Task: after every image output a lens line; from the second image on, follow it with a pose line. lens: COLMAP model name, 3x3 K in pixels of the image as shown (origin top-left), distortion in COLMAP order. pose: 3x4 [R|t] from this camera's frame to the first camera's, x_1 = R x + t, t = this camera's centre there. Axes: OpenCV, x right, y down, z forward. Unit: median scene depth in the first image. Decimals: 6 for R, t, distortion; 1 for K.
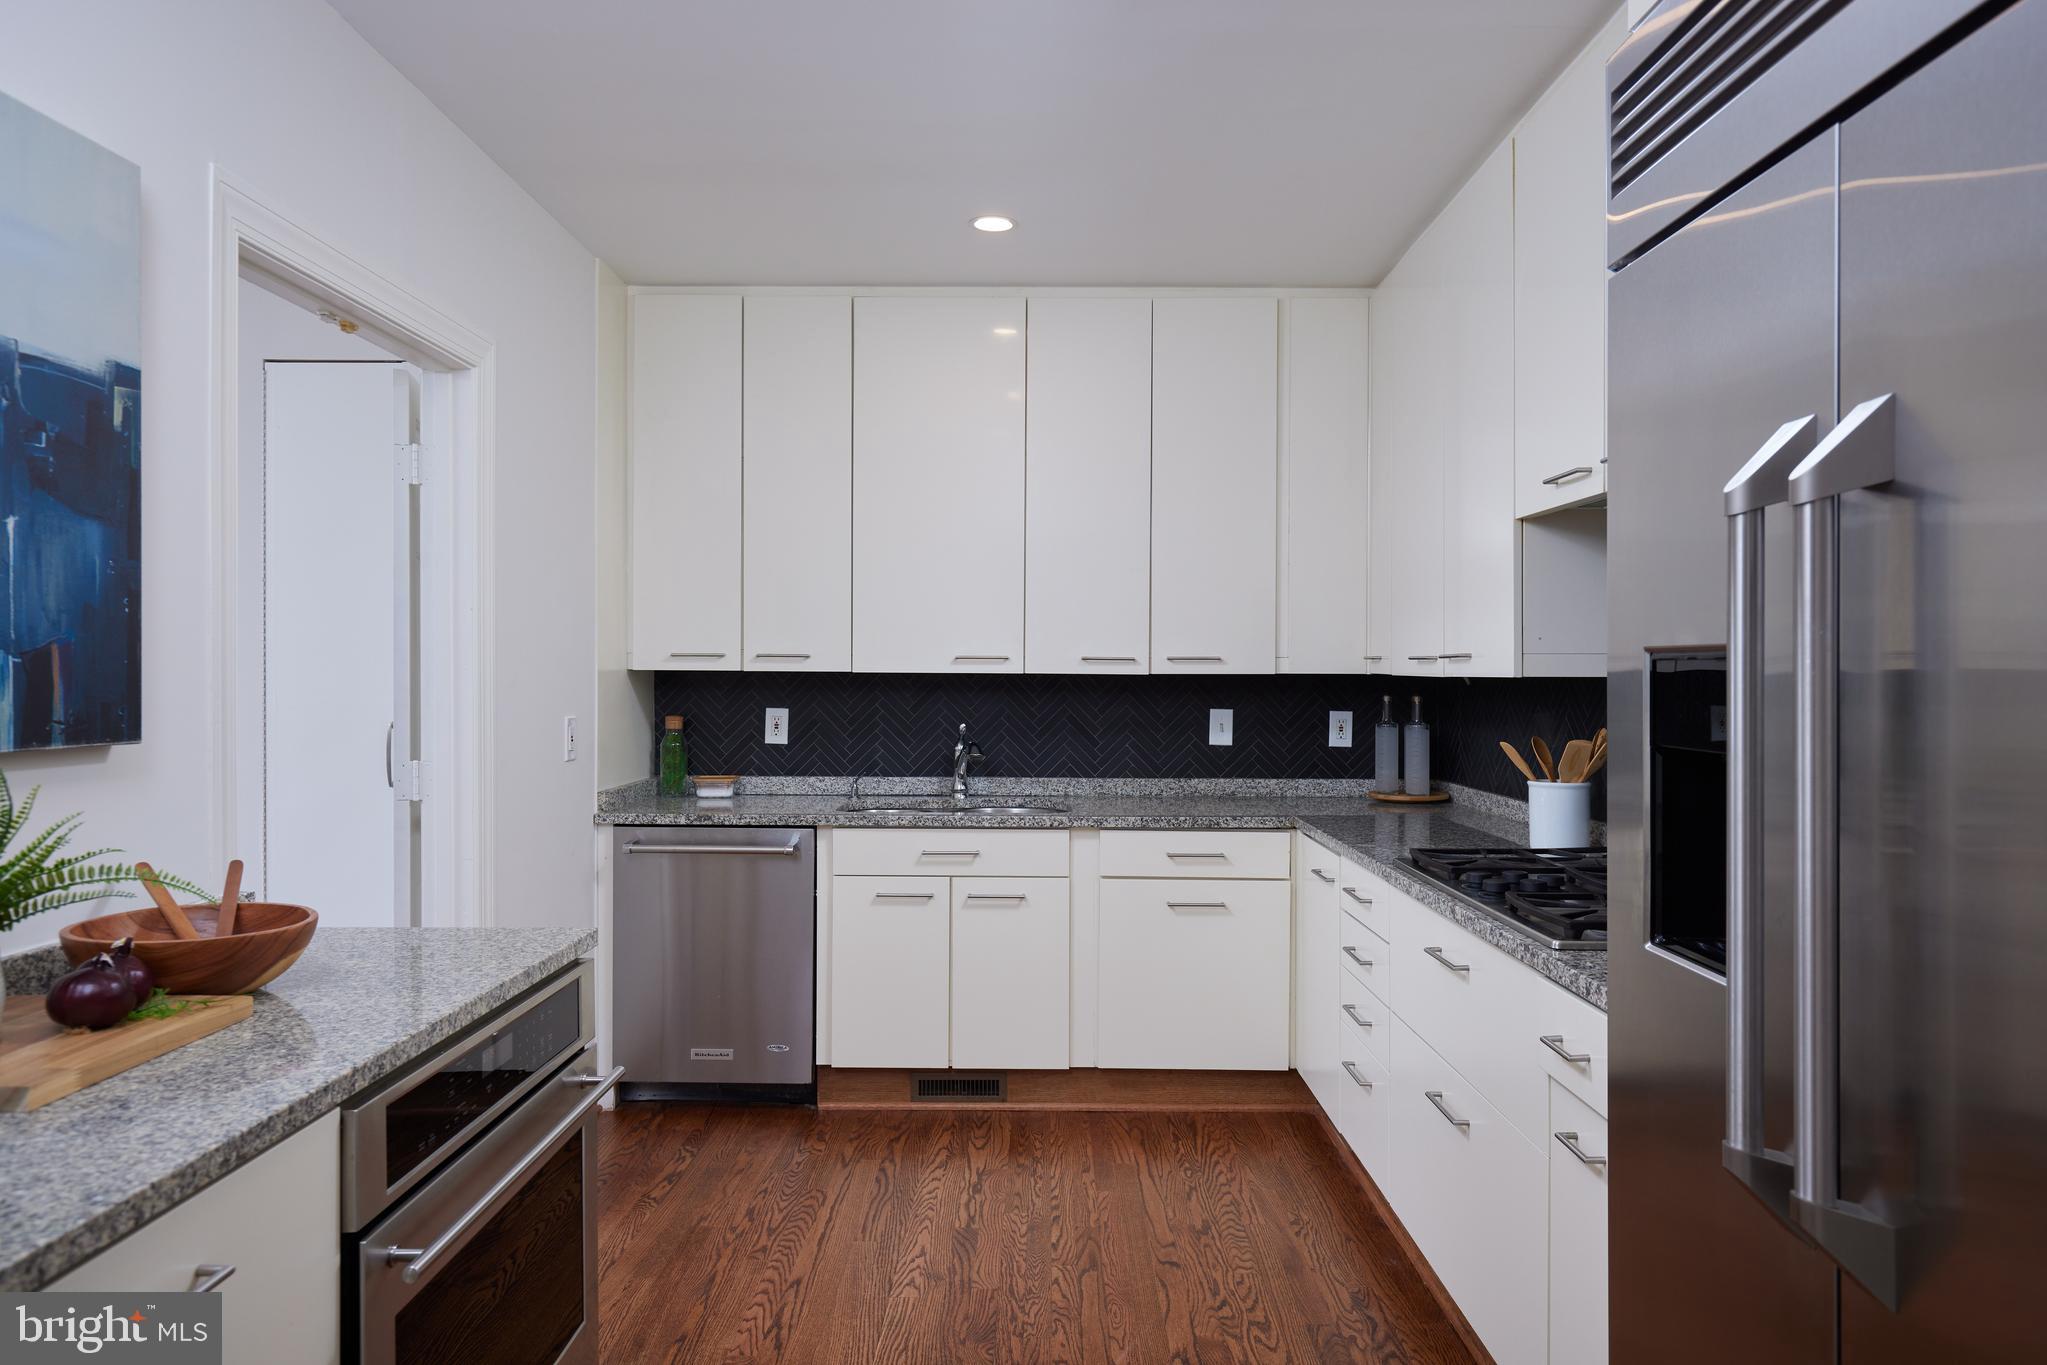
lens RADIAL K [[1316.4, 0, 1026.4], [0, 1316.4, 678.5], [0, 0, 1]] dist [0.011376, 0.000191]
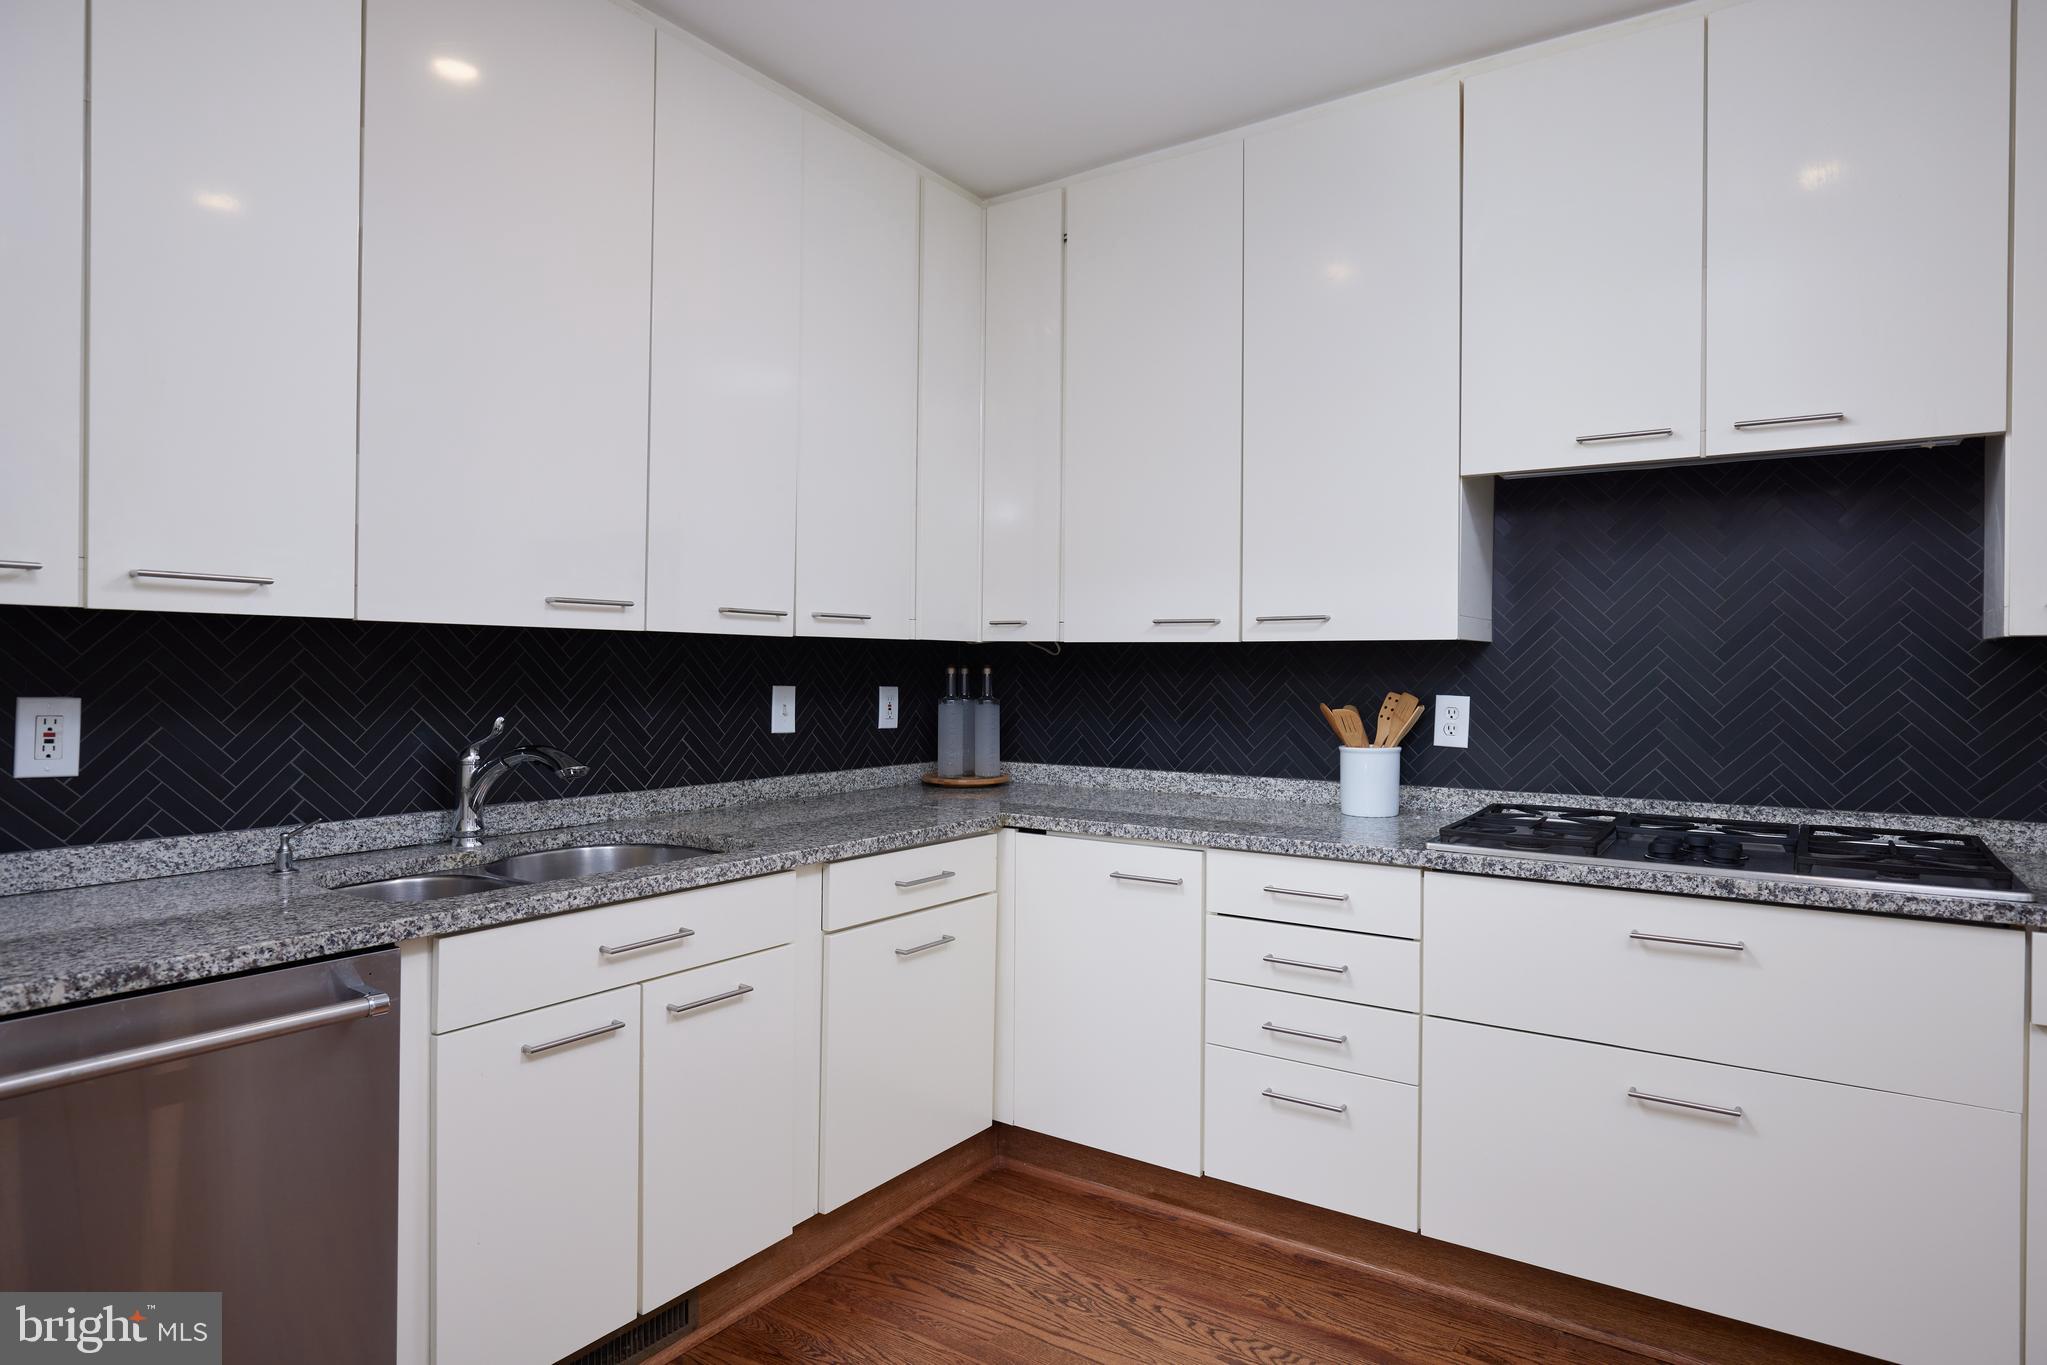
lens RADIAL K [[1143.6, 0, 1023.7], [0, 1143.6, 679.0], [0, 0, 1]] dist [-0.006732, -0.000503]
pose [[0.562423, -0.008370, 0.826808, -0.324240], [0.000281, 0.999951, 0.009931, 0.012647], [-0.826850, -0.005353, 0.562397, 0.512105]]
